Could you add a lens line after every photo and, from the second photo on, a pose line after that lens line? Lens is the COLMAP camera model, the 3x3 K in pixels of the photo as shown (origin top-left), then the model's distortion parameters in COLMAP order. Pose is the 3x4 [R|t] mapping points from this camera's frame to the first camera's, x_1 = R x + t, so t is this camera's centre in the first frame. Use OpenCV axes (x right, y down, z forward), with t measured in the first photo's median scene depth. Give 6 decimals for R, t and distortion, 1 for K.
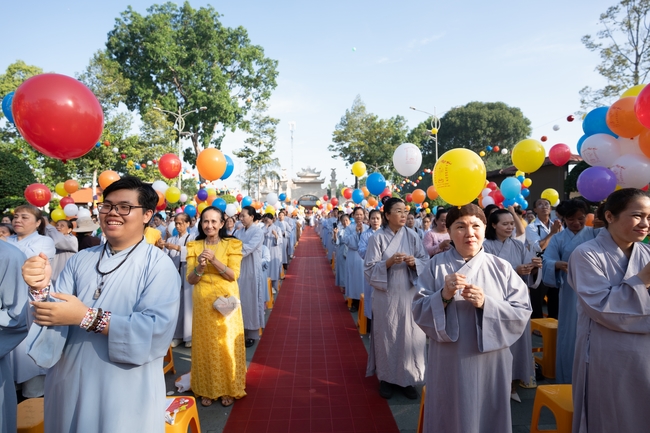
lens RADIAL K [[326.1, 0, 325.0], [0, 326.1, 216.5], [0, 0, 1]] dist [-0.076666, 0.026125]
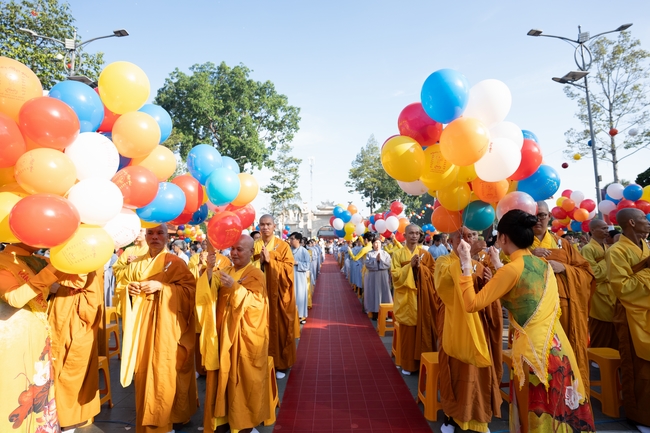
lens RADIAL K [[326.1, 0, 325.0], [0, 326.1, 216.5], [0, 0, 1]] dist [-0.076666, 0.026125]
pose [[0.998459, -0.007149, -0.055034, 0.001601], [0.002099, 0.995823, -0.091279, 0.002666], [0.055456, 0.091022, 0.994304, -0.104264]]
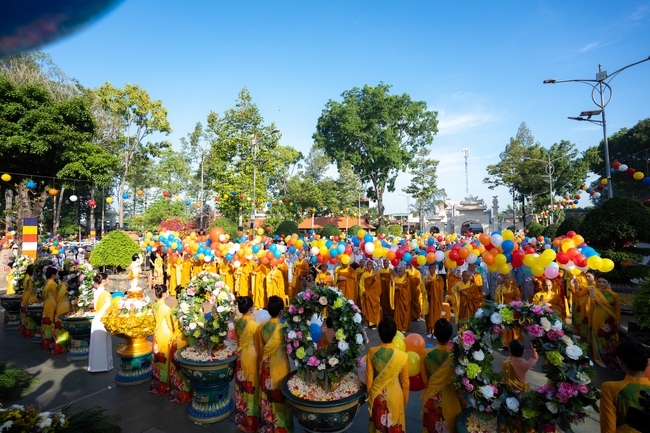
lens RADIAL K [[315.1, 0, 324.4], [0, 315.1, 206.3], [0, 0, 1]] dist [-0.001224, -0.000234]
pose [[0.840696, -0.041607, -0.539906, 0.127475], [-0.007423, 0.996065, -0.088319, -0.019124], [0.541456, 0.078257, 0.837079, -0.212374]]
